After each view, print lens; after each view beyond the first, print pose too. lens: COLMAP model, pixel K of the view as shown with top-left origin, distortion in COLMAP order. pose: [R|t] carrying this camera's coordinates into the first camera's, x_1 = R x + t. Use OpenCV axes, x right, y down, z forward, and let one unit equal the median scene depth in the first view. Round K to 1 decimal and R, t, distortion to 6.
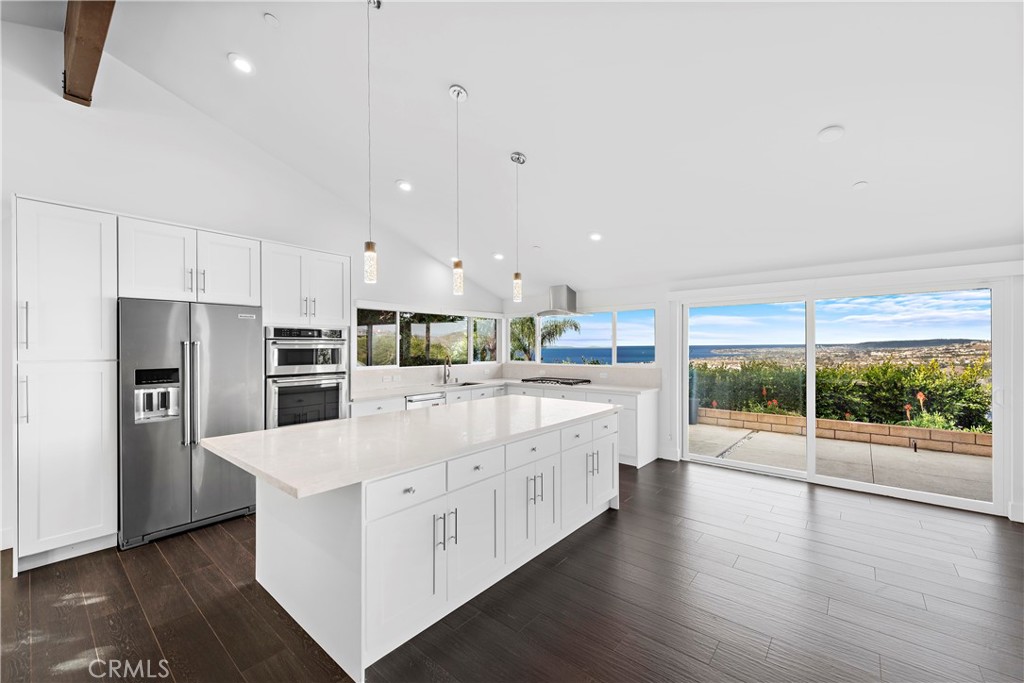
lens RADIAL K [[411.1, 0, 512.2], [0, 411.1, 343.1], [0, 0, 1]] dist [0.007008, 0.000586]
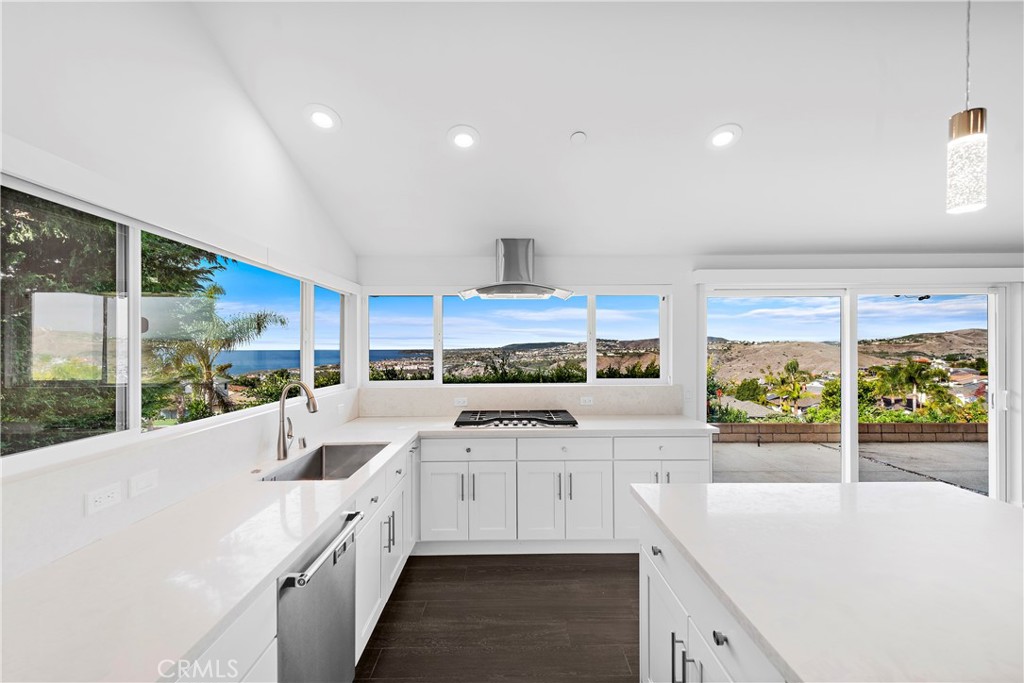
lens RADIAL K [[424.1, 0, 509.2], [0, 424.1, 347.9], [0, 0, 1]] dist [0.023638, 0.000002]
pose [[0.750102, -0.001797, 0.661320, -0.265037], [-0.004171, 0.999964, 0.007448, -0.002267], [-0.661309, -0.008345, 0.750067, 0.592846]]
